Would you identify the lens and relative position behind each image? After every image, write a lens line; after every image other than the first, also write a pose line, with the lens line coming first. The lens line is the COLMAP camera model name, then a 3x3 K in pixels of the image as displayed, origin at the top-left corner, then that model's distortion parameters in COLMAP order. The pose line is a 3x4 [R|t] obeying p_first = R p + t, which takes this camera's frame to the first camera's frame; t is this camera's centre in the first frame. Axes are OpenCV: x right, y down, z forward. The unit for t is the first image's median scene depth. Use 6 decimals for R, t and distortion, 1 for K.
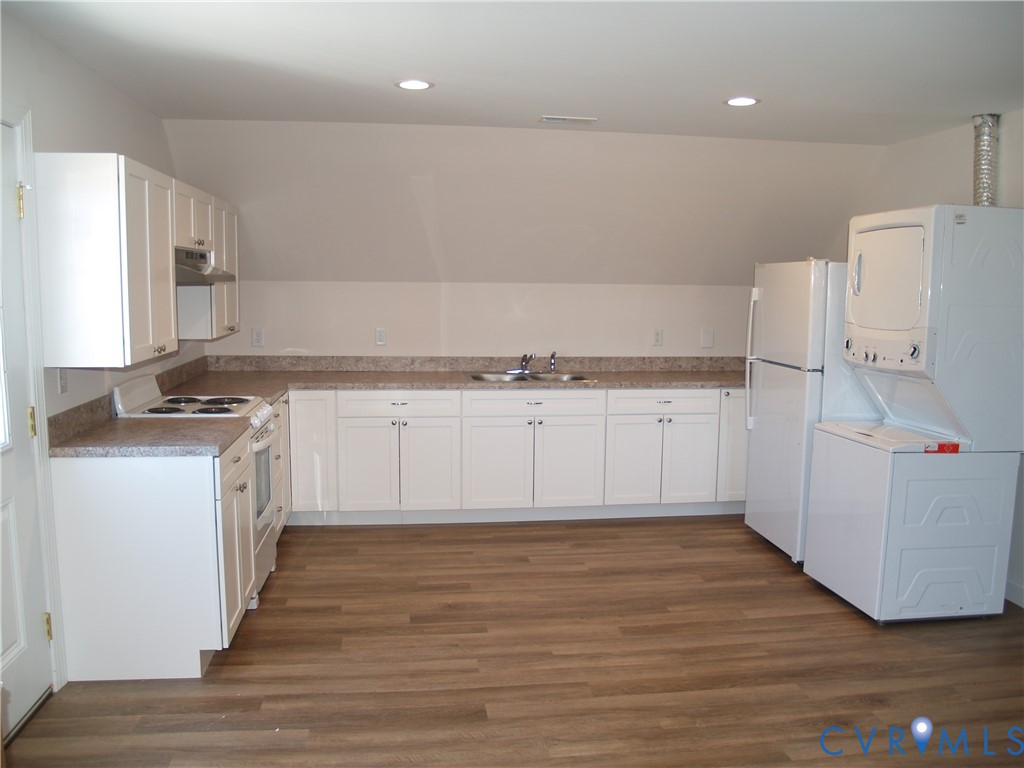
lens RADIAL K [[832.9, 0, 512.0], [0, 832.9, 384.0], [0, 0, 1]] dist [-0.125082, 0.008257]
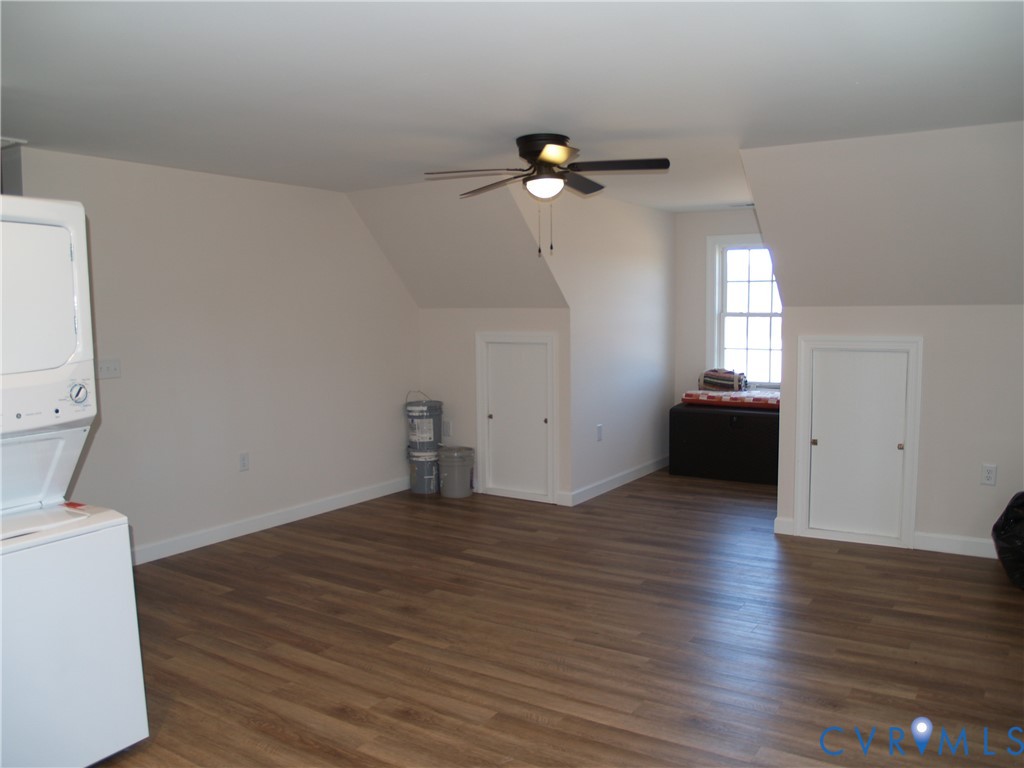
lens RADIAL K [[832.9, 0, 512.0], [0, 832.9, 384.0], [0, 0, 1]] dist [-0.125082, 0.008257]
pose [[-0.759043, -0.052847, 0.648892, -0.345675], [0.091722, 0.978078, 0.186949, -0.178250], [-0.644547, 0.201419, -0.737556, 1.514876]]
